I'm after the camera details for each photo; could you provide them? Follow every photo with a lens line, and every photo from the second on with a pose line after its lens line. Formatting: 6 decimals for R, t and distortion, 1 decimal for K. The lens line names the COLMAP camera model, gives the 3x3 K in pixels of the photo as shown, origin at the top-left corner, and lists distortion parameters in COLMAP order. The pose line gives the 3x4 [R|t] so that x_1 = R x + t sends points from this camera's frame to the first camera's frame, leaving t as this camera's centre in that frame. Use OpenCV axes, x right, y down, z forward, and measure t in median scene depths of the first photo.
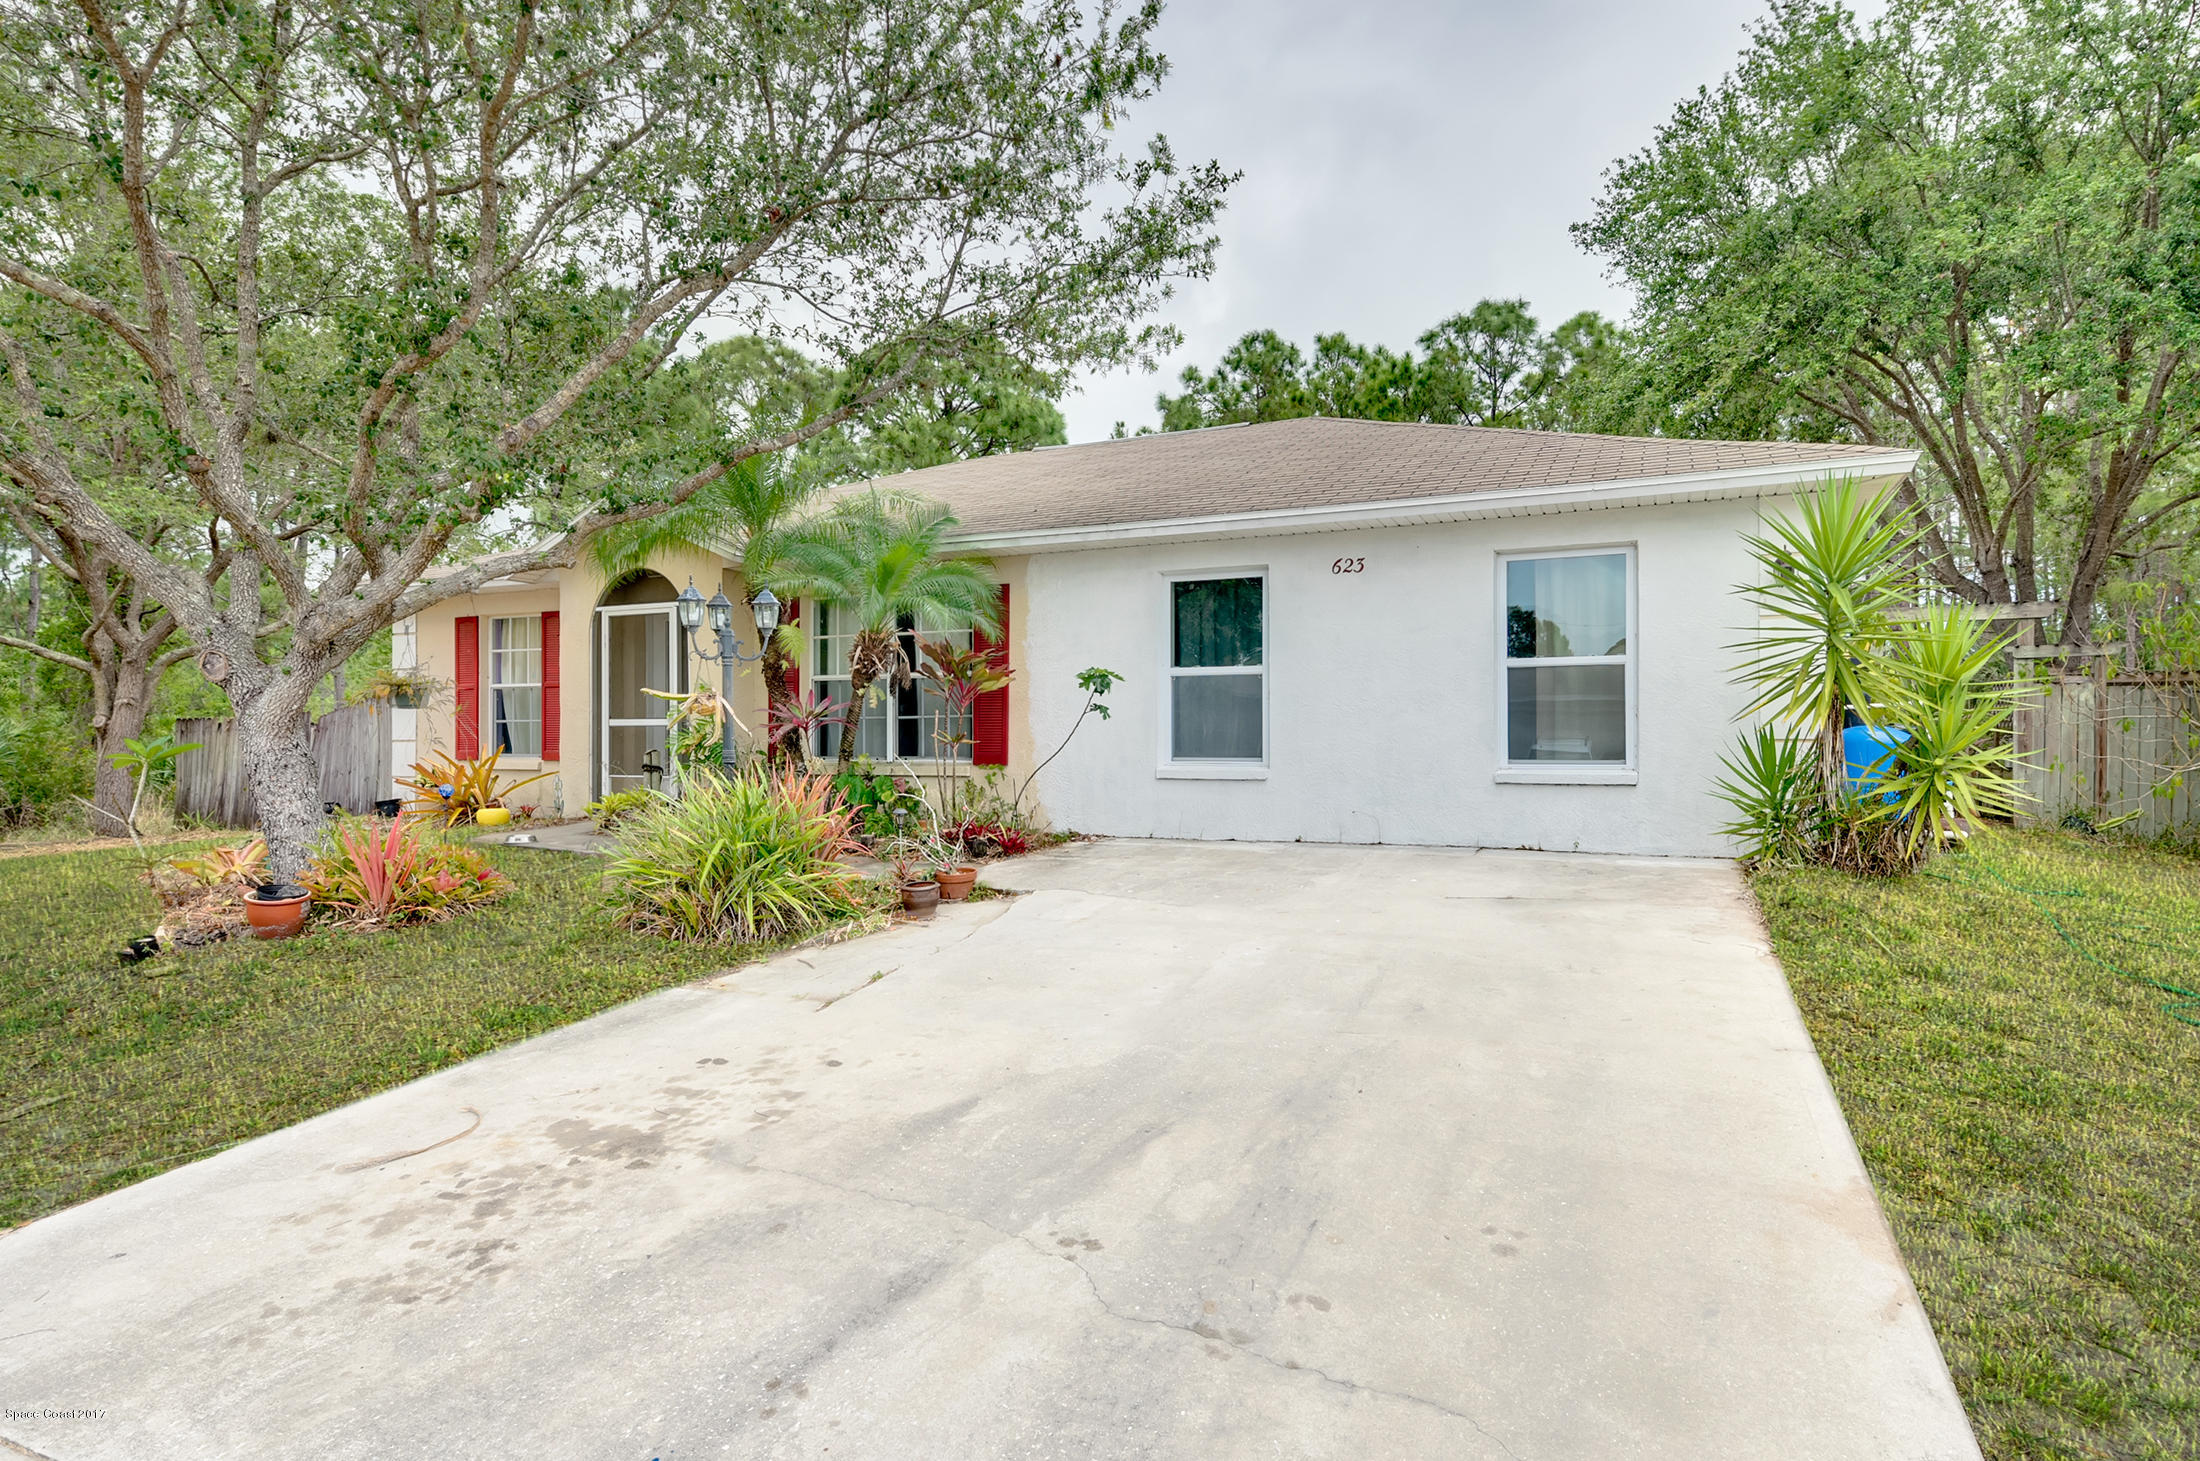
lens RADIAL K [[1066.5, 0, 1063.4], [0, 1066.5, 740.2], [0, 0, 1]] dist [0.026952, 0.000086]
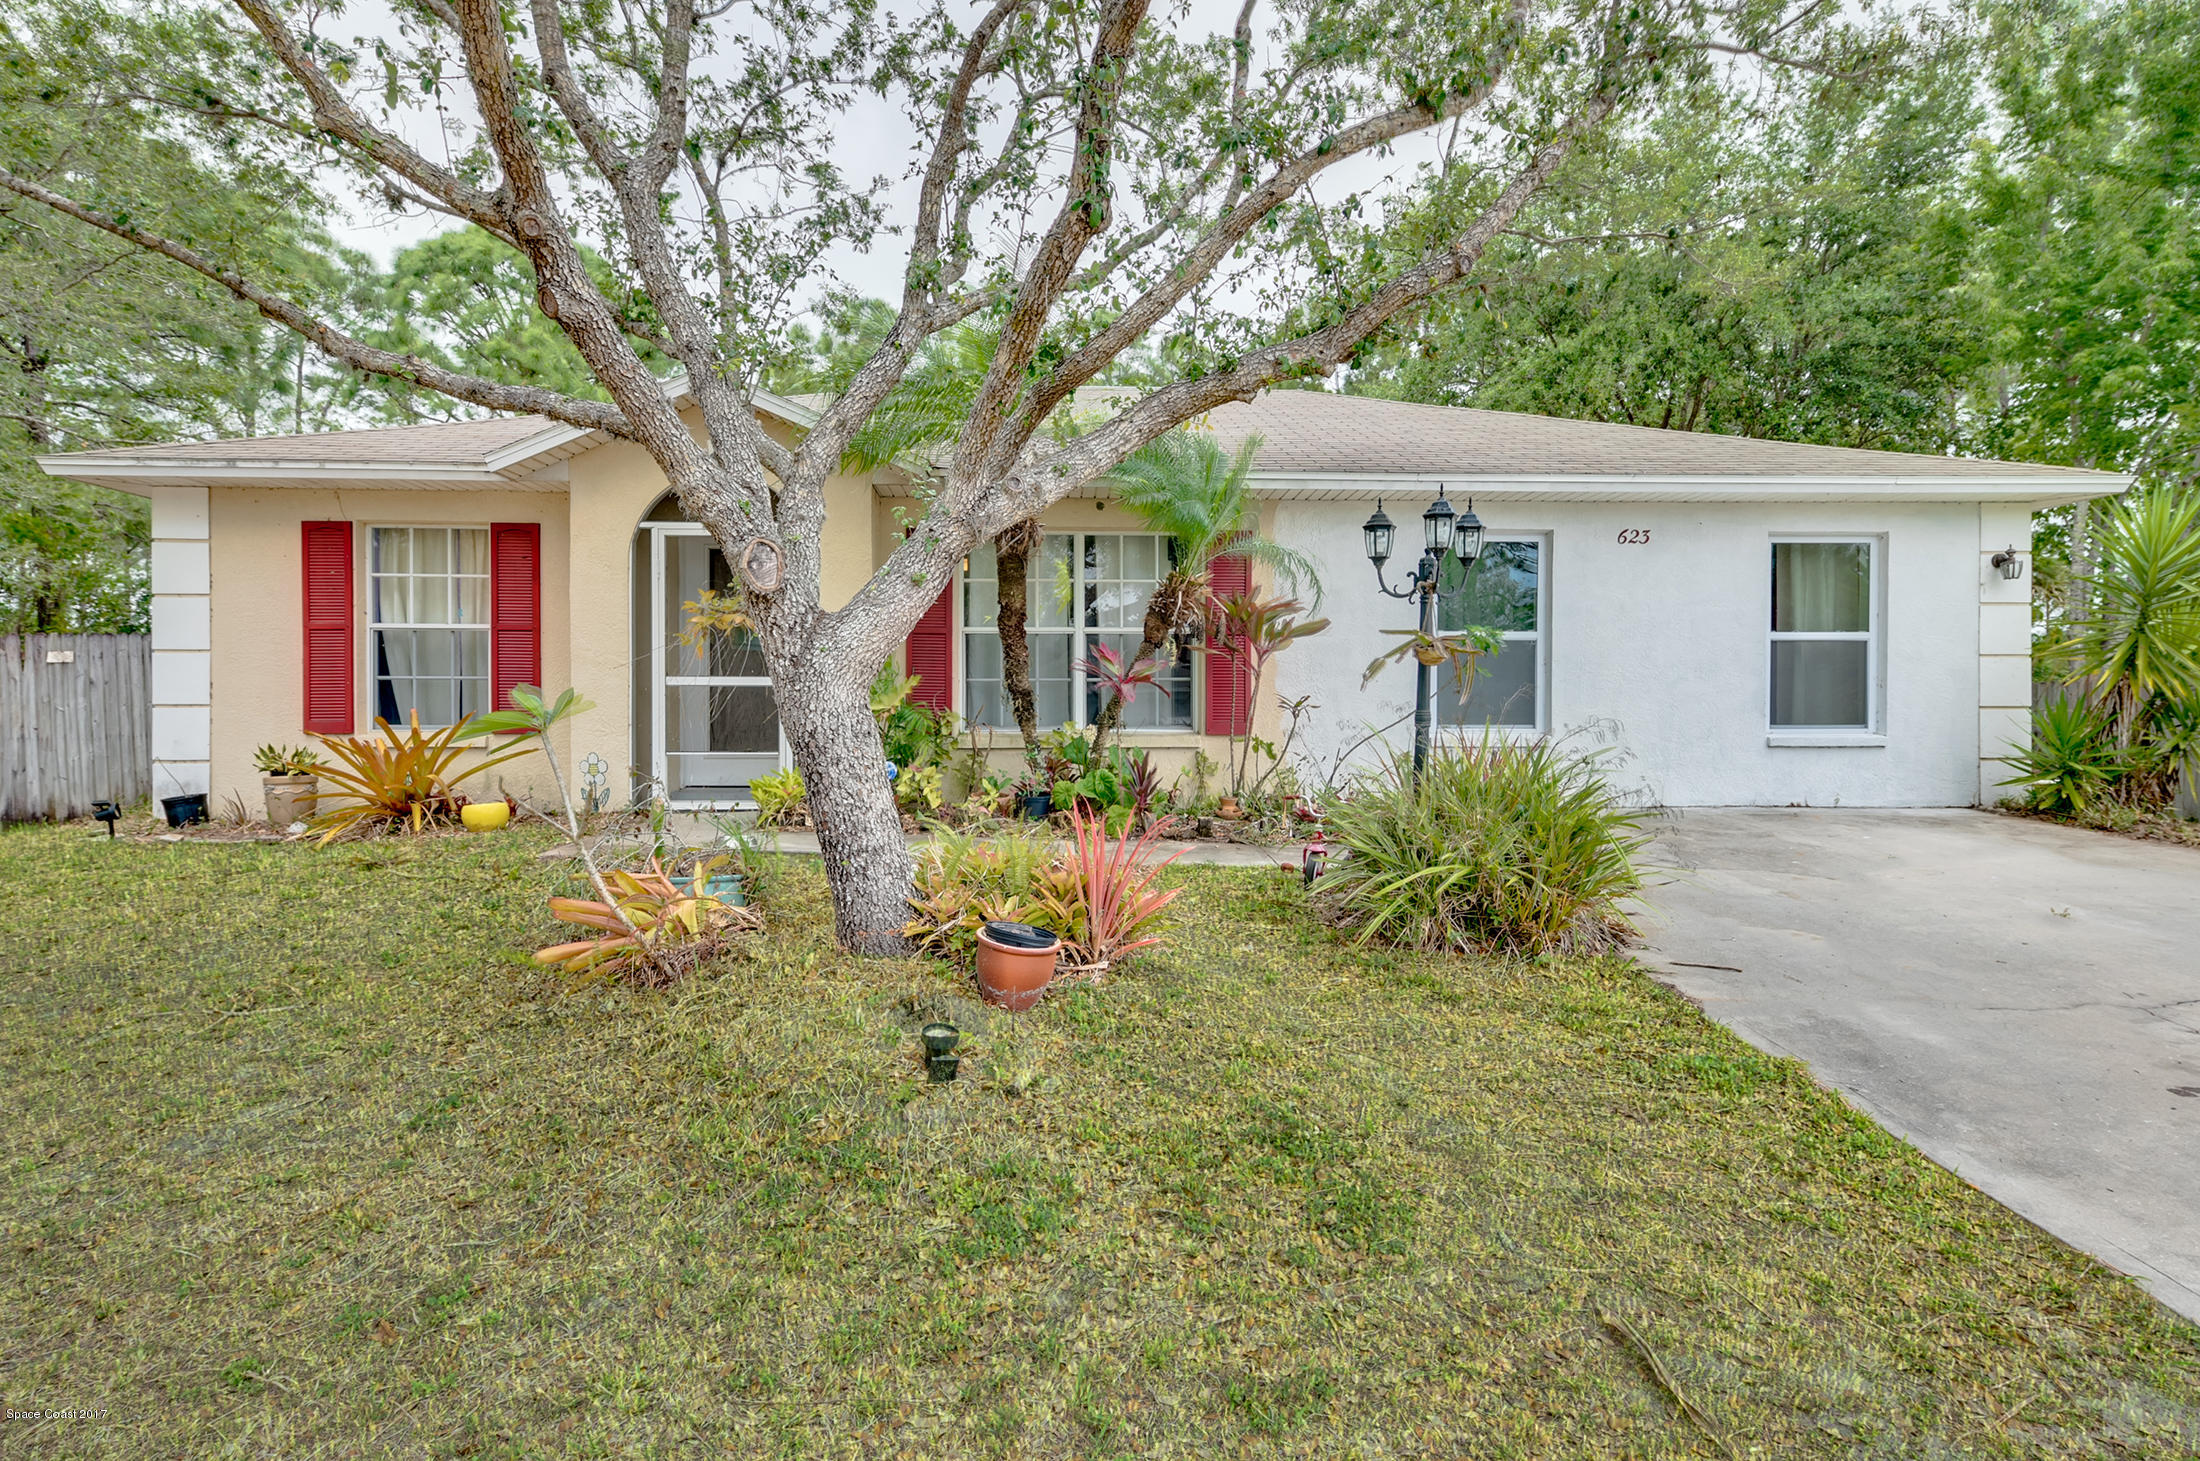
lens RADIAL K [[1096.3, 0, 1100.0], [0, 1096.3, 730.5], [0, 0, 1]] dist [0.021527, 0.000146]
pose [[0.904270, -0.007181, 0.426902, -0.555348], [-0.001307, 0.999807, 0.019587, 0.001985], [-0.426960, -0.018270, 0.904086, 0.223214]]
